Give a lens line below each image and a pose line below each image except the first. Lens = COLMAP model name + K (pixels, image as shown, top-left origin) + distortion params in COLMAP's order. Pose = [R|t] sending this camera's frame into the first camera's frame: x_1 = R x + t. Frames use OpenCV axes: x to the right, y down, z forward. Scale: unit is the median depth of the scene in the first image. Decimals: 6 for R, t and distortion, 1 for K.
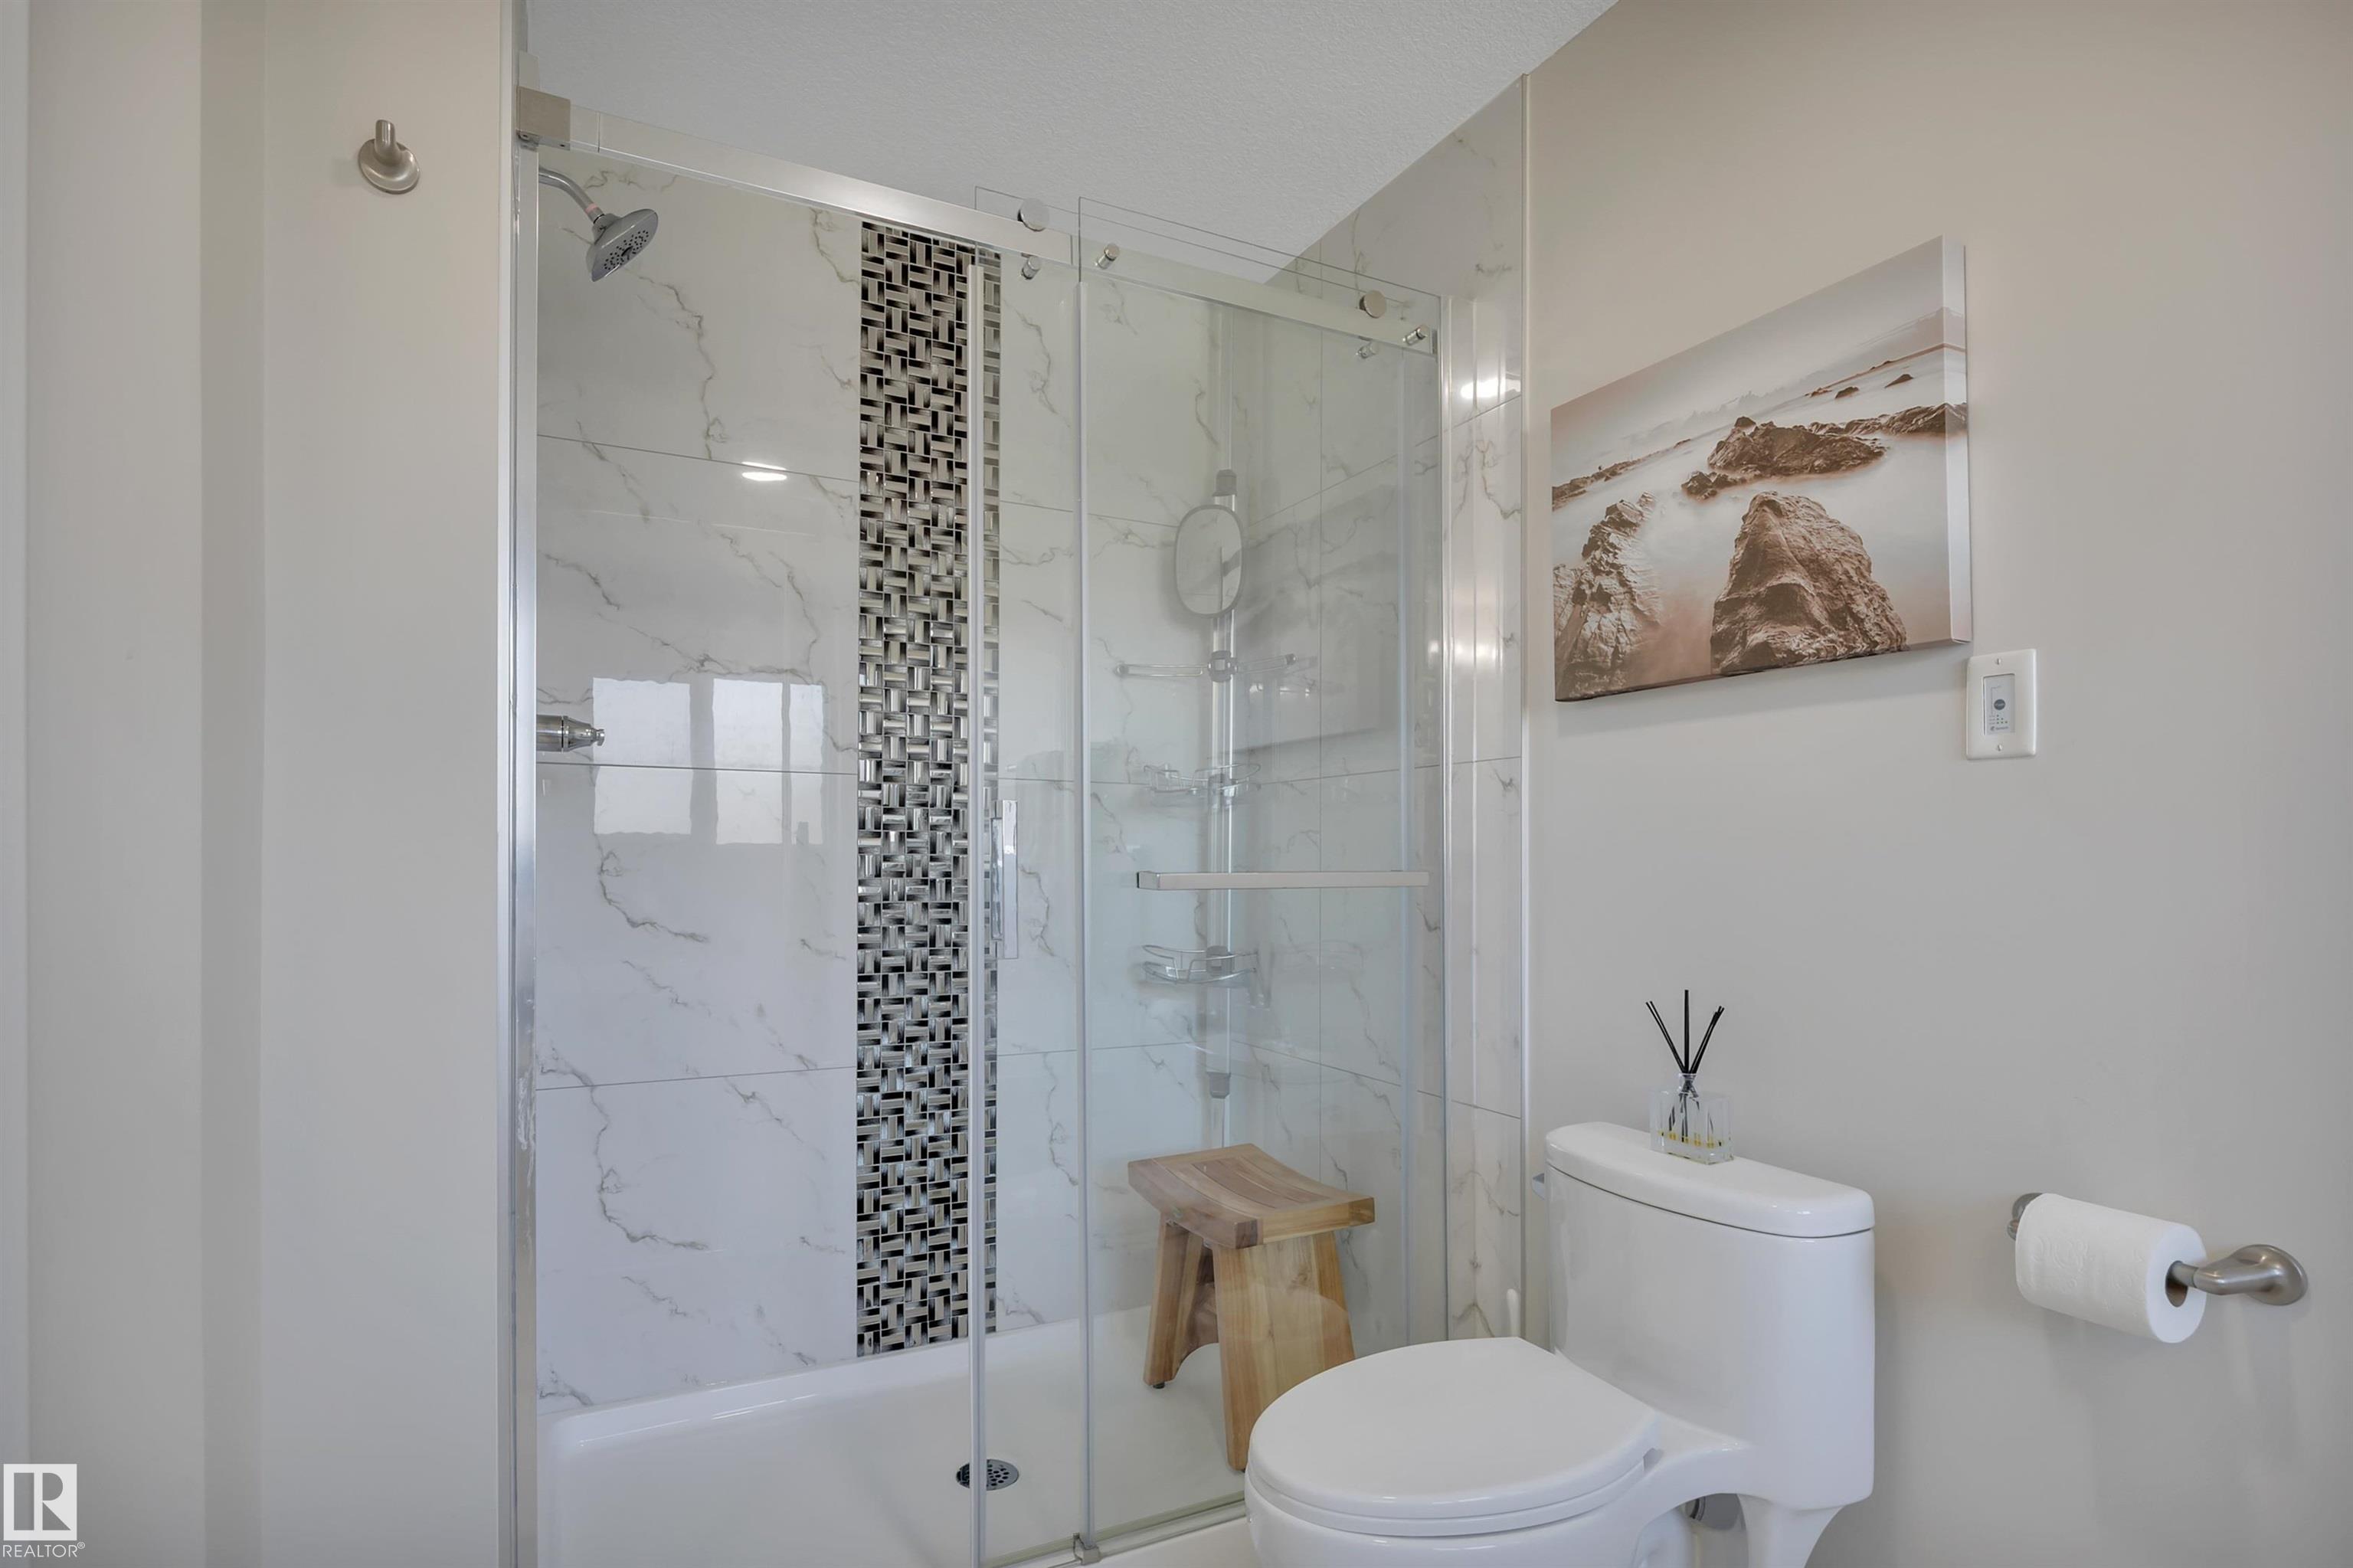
lens RADIAL K [[1264.9, 0, 1176.5], [0, 1264.9, 784.0], [0, 0, 1]] dist [0.000039, 0.000129]
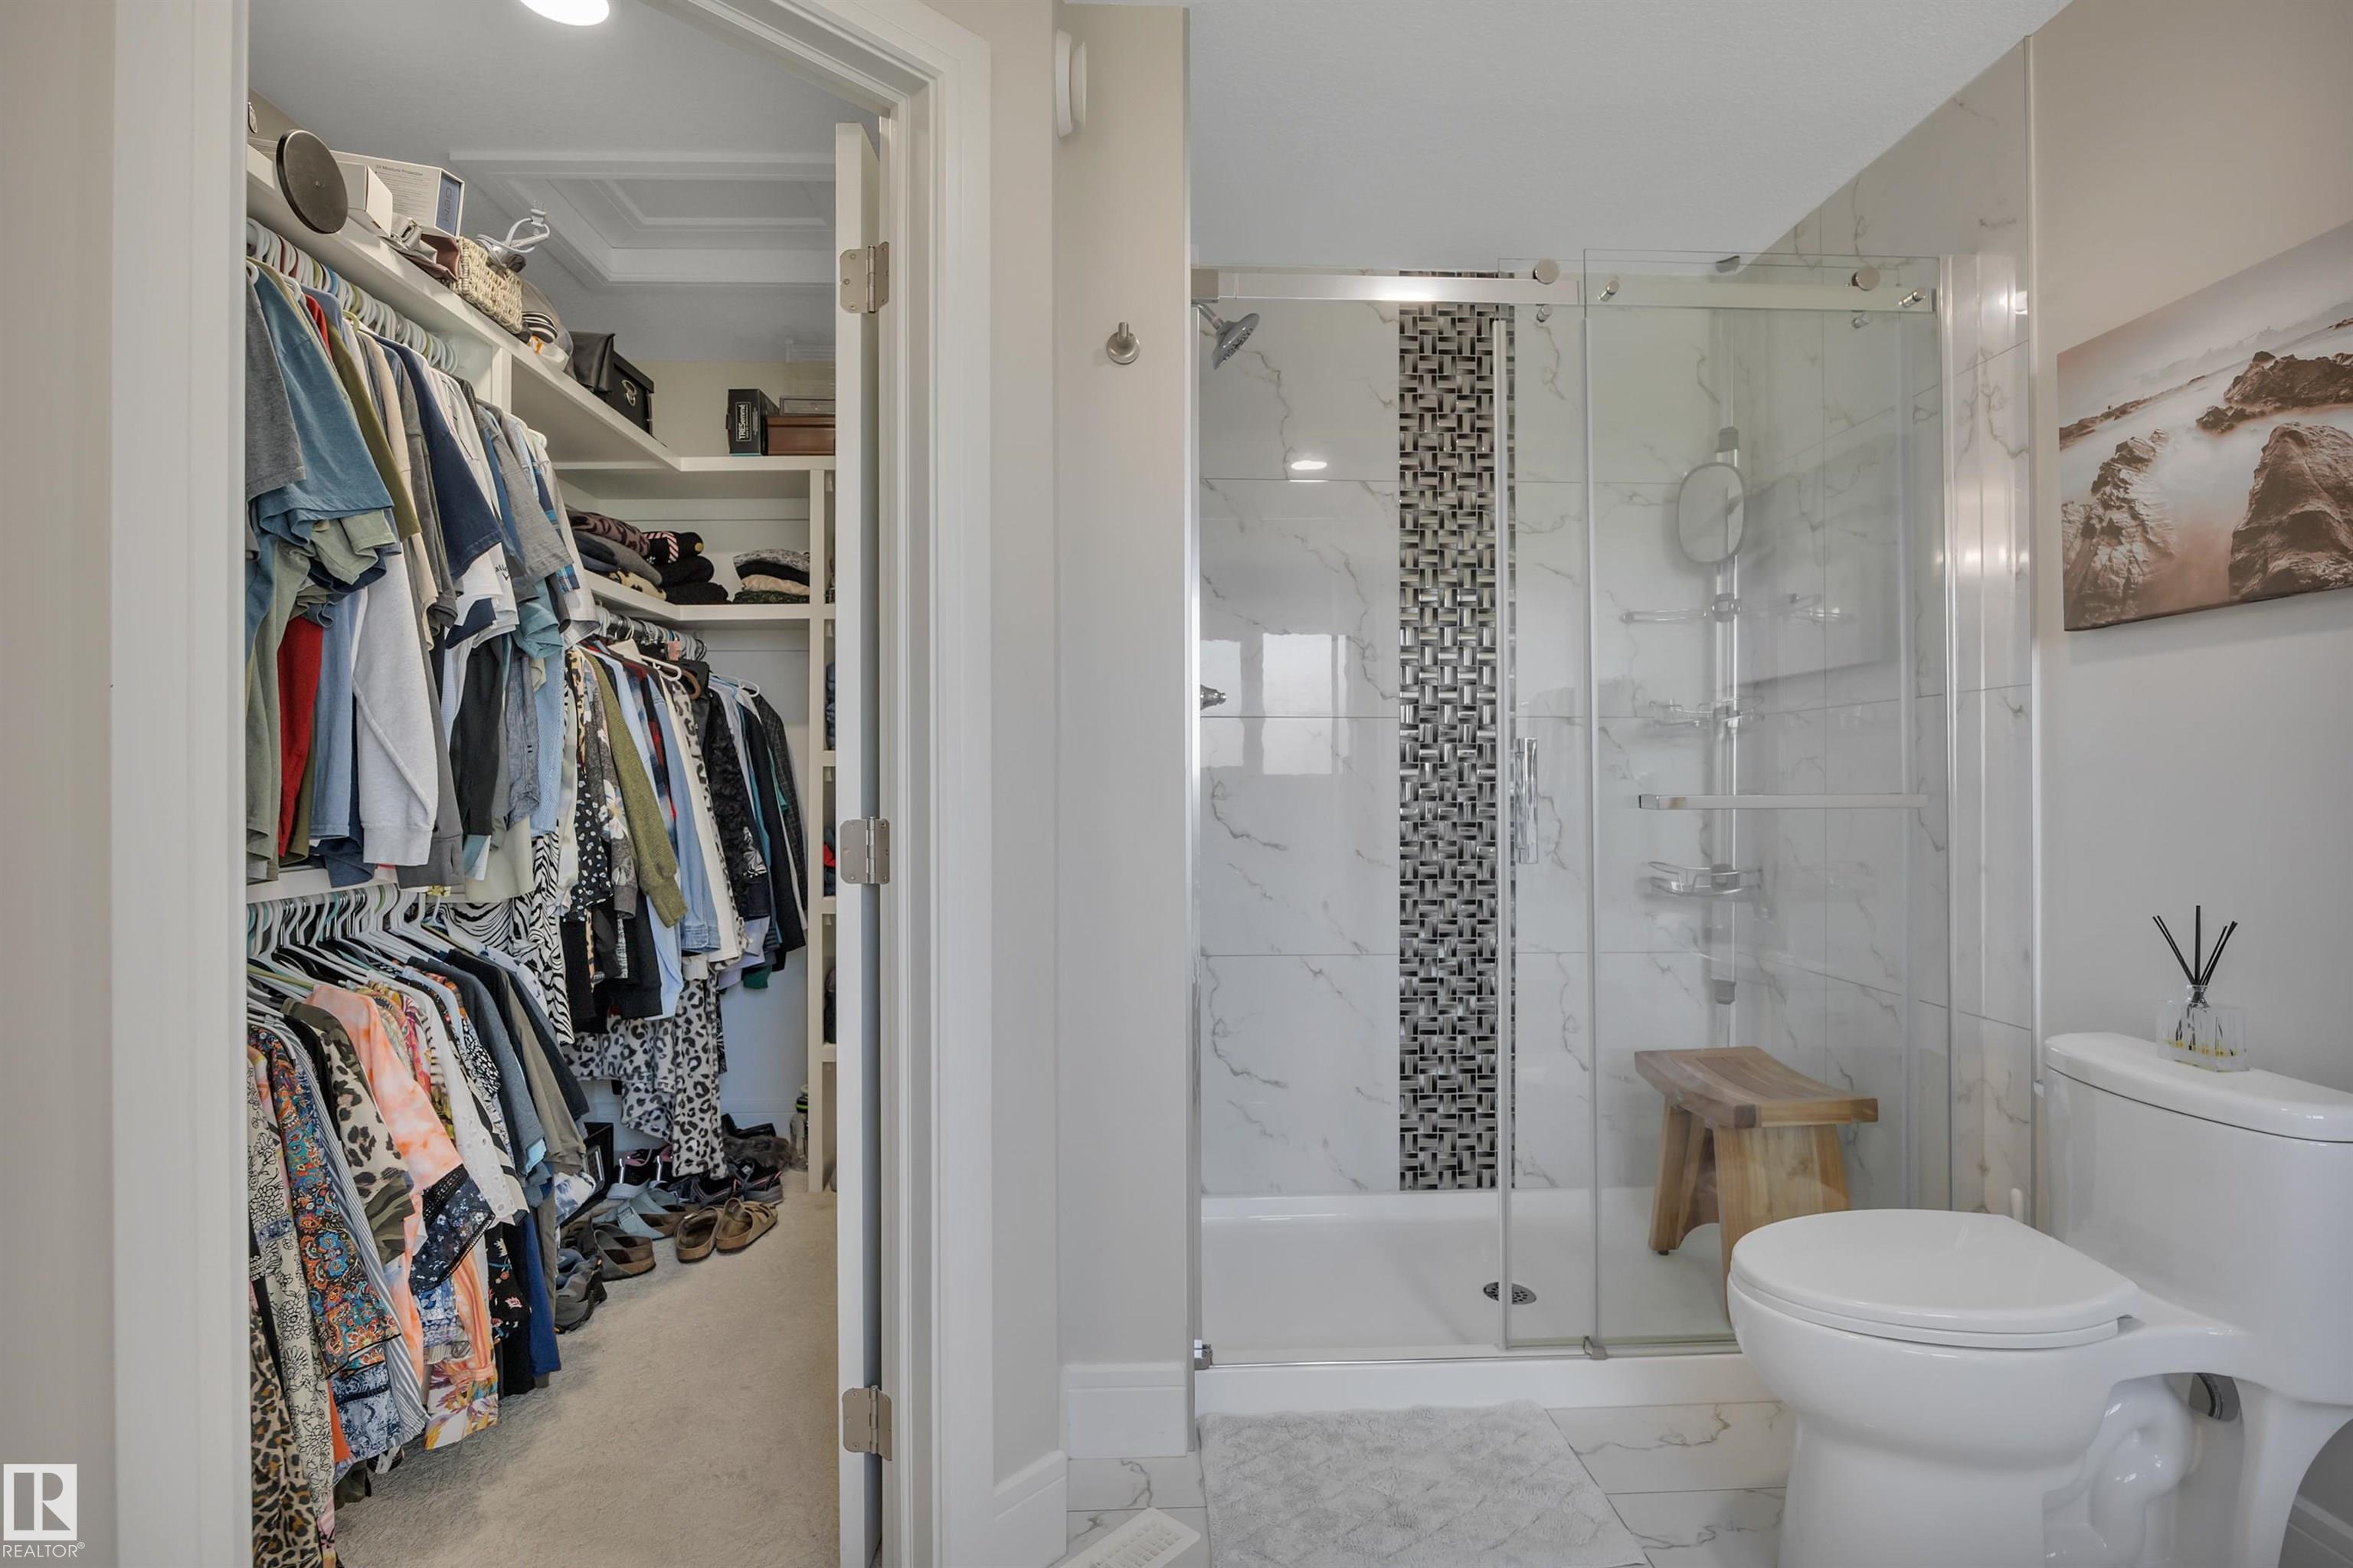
lens RADIAL K [[1168.4, 0, 1174.6], [0, 1168.4, 808.2], [0, 0, 1]] dist [-0.026631, 0.007508]
pose [[0.913730, 0.001641, -0.406318, 0.010141], [0.029577, 0.997070, 0.070542, -0.006196], [0.405243, -0.076474, 0.911005, -0.130337]]
